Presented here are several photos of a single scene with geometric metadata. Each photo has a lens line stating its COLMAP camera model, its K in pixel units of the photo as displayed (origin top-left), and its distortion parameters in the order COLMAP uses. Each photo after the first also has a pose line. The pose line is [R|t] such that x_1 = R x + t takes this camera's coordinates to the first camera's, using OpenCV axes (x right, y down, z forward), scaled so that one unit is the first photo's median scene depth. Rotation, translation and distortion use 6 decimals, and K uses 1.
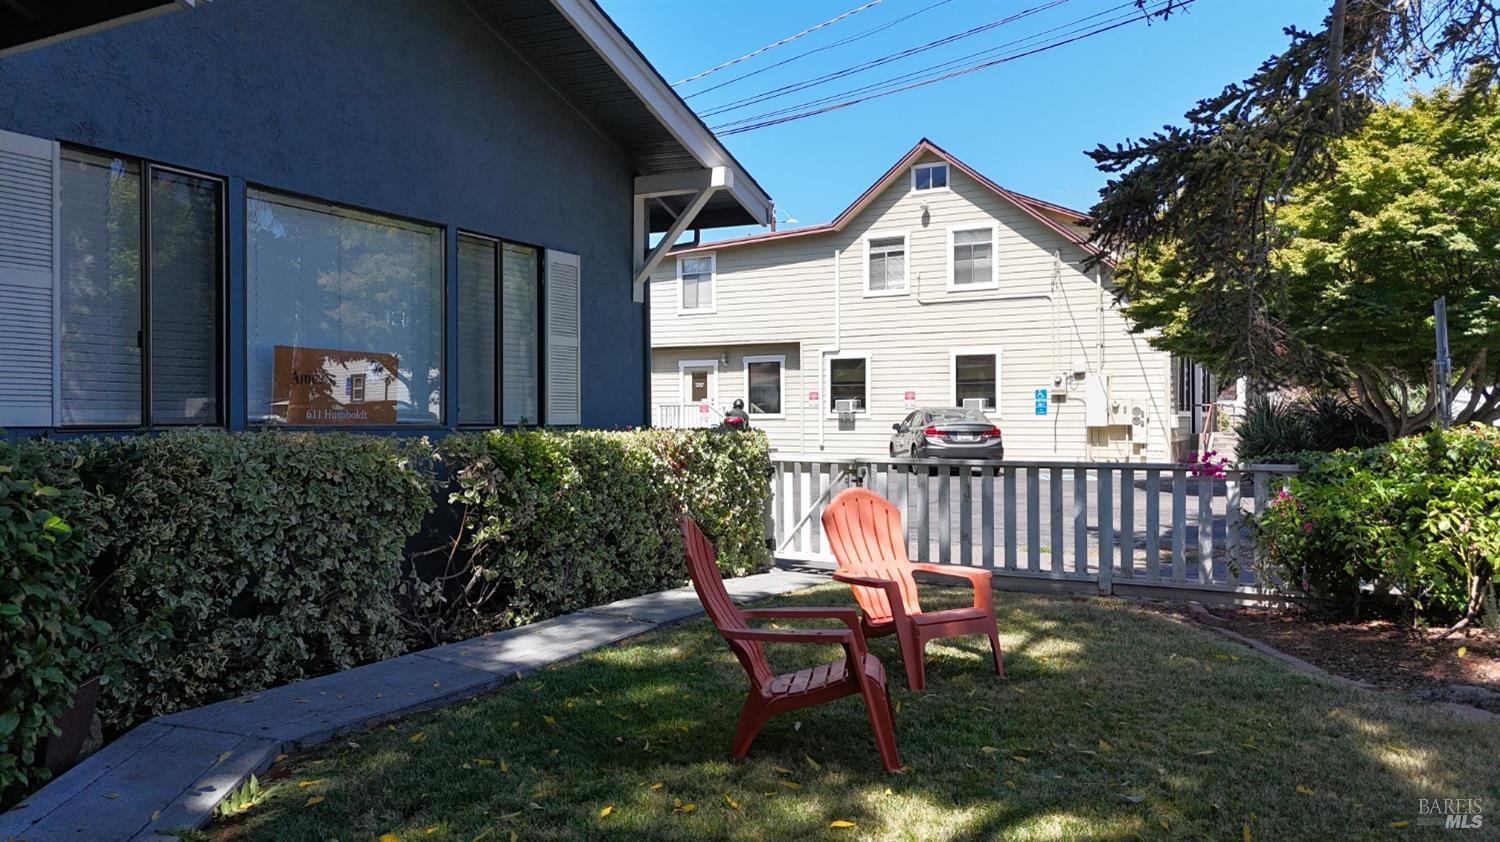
lens RADIAL K [[1105.4, 0, 747.4], [0, 1105.4, 415.0], [0, 0, 1]] dist [0.079524, -0.081025]
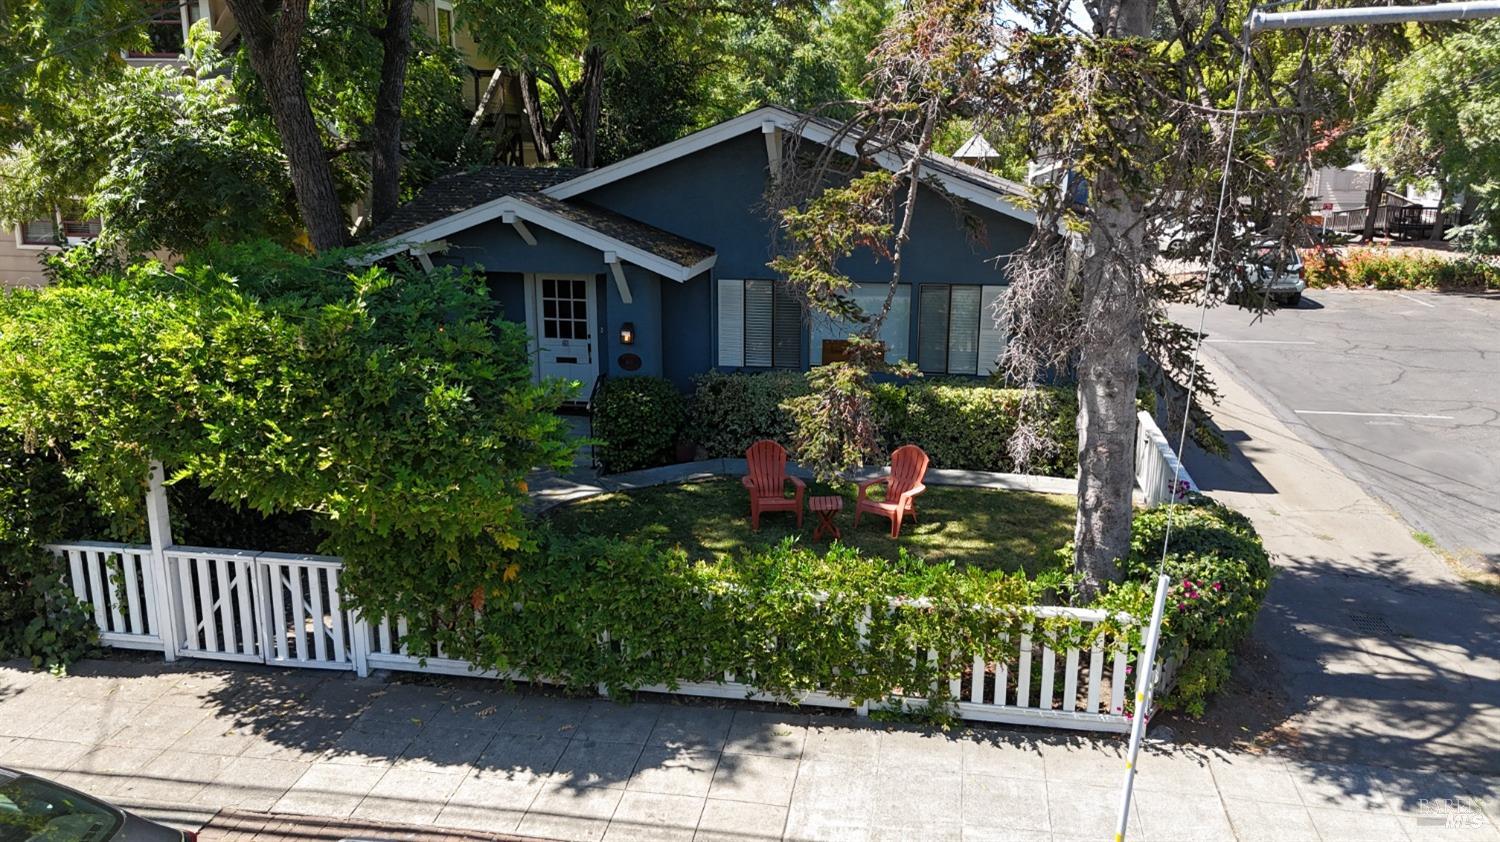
lens RADIAL K [[1105.4, 0, 747.4], [0, 1105.4, 415.0], [0, 0, 1]] dist [0.079524, -0.081025]
pose [[0.332241, 0.223968, -0.916218, 1.746333], [-0.002313, 0.971589, 0.236664, -0.451008], [0.943192, -0.076510, 0.323319, -0.030931]]
